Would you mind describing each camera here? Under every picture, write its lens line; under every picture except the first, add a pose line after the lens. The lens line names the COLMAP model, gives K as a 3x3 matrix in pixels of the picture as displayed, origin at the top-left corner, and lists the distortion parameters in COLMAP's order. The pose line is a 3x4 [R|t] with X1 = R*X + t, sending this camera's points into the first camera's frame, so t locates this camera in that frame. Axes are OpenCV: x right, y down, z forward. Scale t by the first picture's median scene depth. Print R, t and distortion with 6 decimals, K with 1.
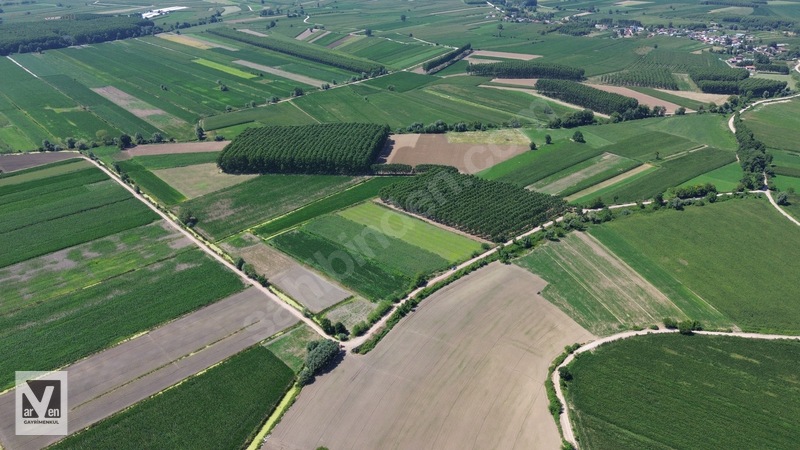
lens RADIAL K [[578.7, 0, 400.0], [0, 578.7, 225.0], [0, 0, 1]] dist [0.072747, -0.073987]
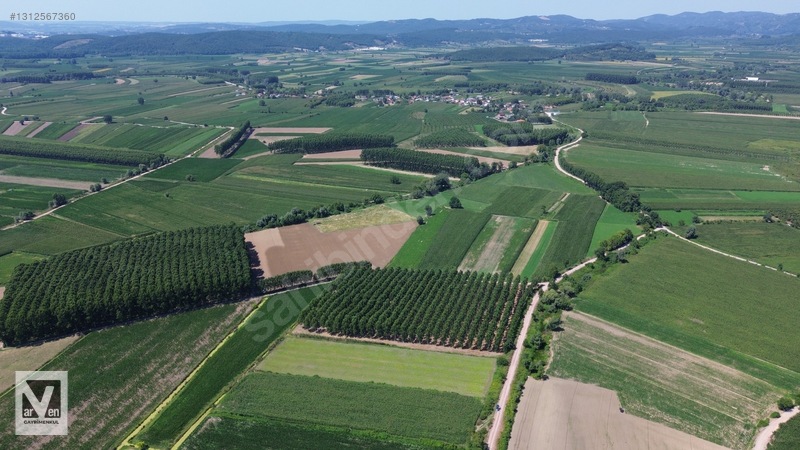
lens RADIAL K [[578.7, 0, 400.0], [0, 578.7, 225.0], [0, 0, 1]] dist [0.072747, -0.073987]
pose [[0.878054, -0.162580, 0.450099, -0.197224], [0.219627, 0.972528, -0.077162, -0.075151], [-0.425189, 0.166607, 0.889639, 0.272746]]
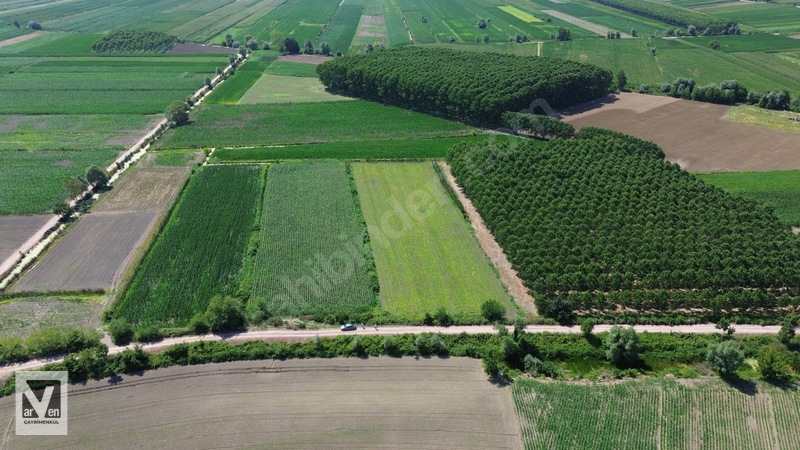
lens RADIAL K [[578.7, 0, 400.0], [0, 578.7, 225.0], [0, 0, 1]] dist [0.072747, -0.073987]
pose [[0.756564, 0.284531, -0.588772, 0.220553], [-0.291998, 0.952621, 0.085151, -0.019892], [0.585104, 0.107498, 0.803802, 0.493450]]
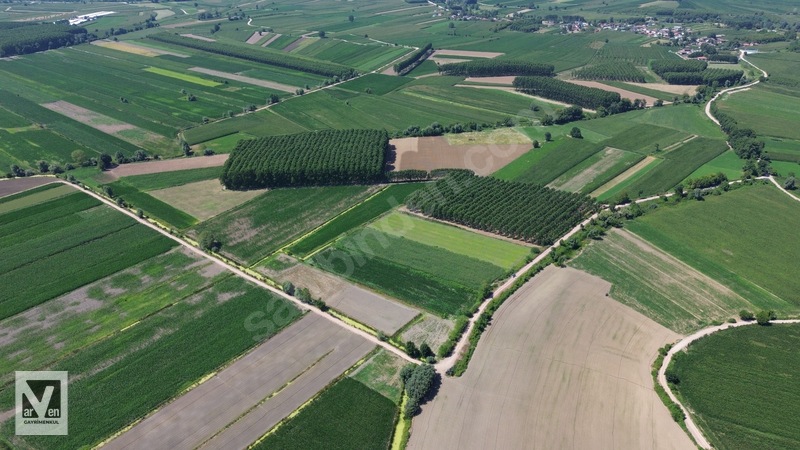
lens RADIAL K [[578.7, 0, 400.0], [0, 578.7, 225.0], [0, 0, 1]] dist [0.072747, -0.073987]
pose [[0.990312, -0.066666, 0.121809, -0.143423], [0.066541, 0.997771, 0.005105, -0.019134], [-0.121878, 0.003050, 0.992540, 0.039440]]
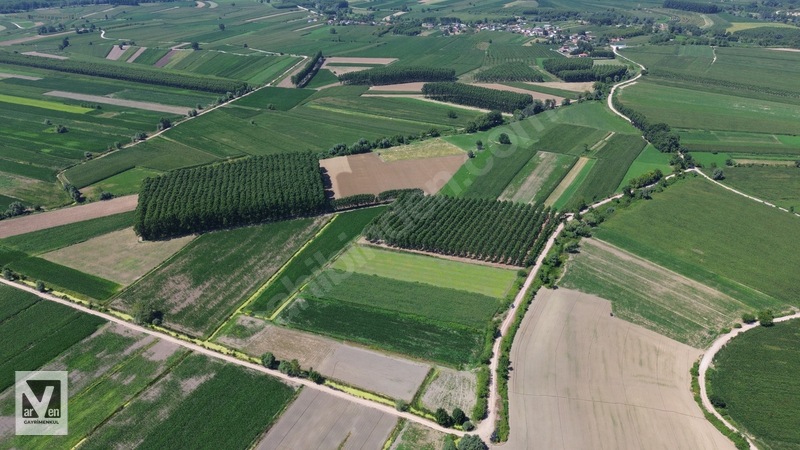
lens RADIAL K [[578.7, 0, 400.0], [0, 578.7, 225.0], [0, 0, 1]] dist [0.072747, -0.073987]
pose [[0.927629, -0.172492, 0.331287, -0.236707], [0.173022, 0.984516, 0.028135, -0.071891], [-0.331010, 0.031221, 0.943111, 0.143080]]
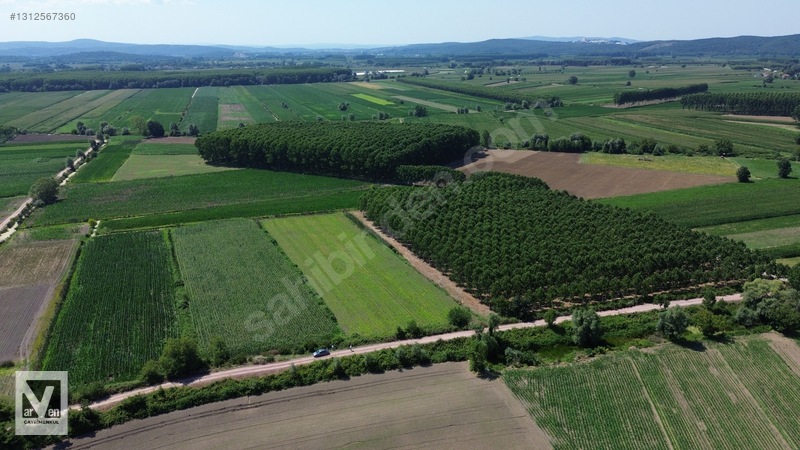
lens RADIAL K [[578.7, 0, 400.0], [0, 578.7, 225.0], [0, 0, 1]] dist [0.072747, -0.073987]
pose [[0.902972, 0.115194, -0.413970, 0.189318], [-0.182209, 0.975141, -0.126096, 0.024192], [0.389154, 0.189291, 0.901515, 0.474682]]
